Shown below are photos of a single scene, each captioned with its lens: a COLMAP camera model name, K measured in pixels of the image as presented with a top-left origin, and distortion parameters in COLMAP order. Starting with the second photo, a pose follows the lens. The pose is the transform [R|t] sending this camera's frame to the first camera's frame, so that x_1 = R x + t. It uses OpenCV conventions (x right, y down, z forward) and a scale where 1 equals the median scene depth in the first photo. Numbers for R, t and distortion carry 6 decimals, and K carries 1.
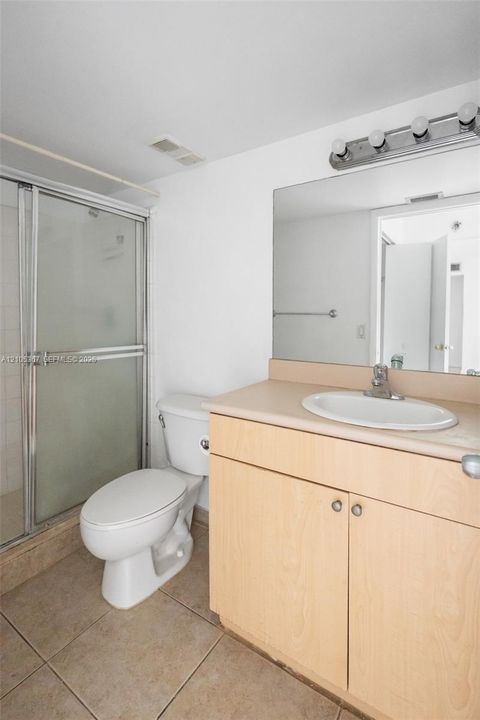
lens RADIAL K [[349.9, 0, 241.4], [0, 349.9, 325.5], [0, 0, 1]] dist [-0.003835, -0.001086]
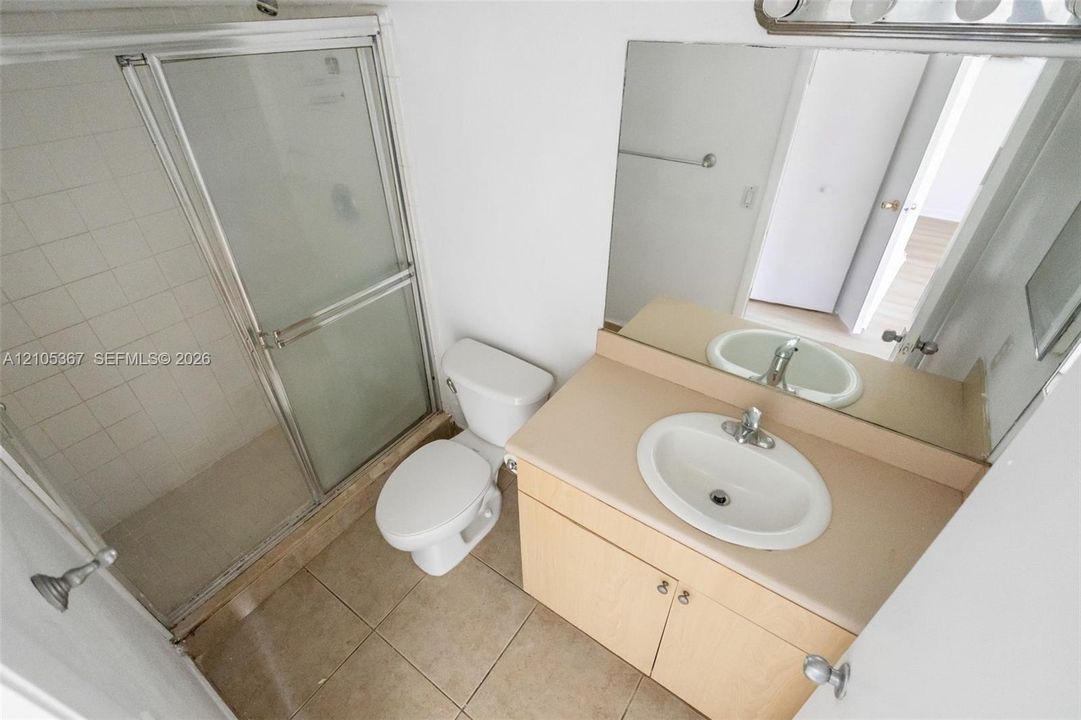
lens RADIAL K [[498.2, 0, 540.5], [0, 498.2, 360.0], [0, 0, 1]] dist [-0.000316, -0.000281]
pose [[0.999771, 0.007140, -0.020185, -0.015933], [0.005943, 0.813167, 0.582001, -0.506741], [0.020570, -0.581987, 0.812938, 0.197527]]
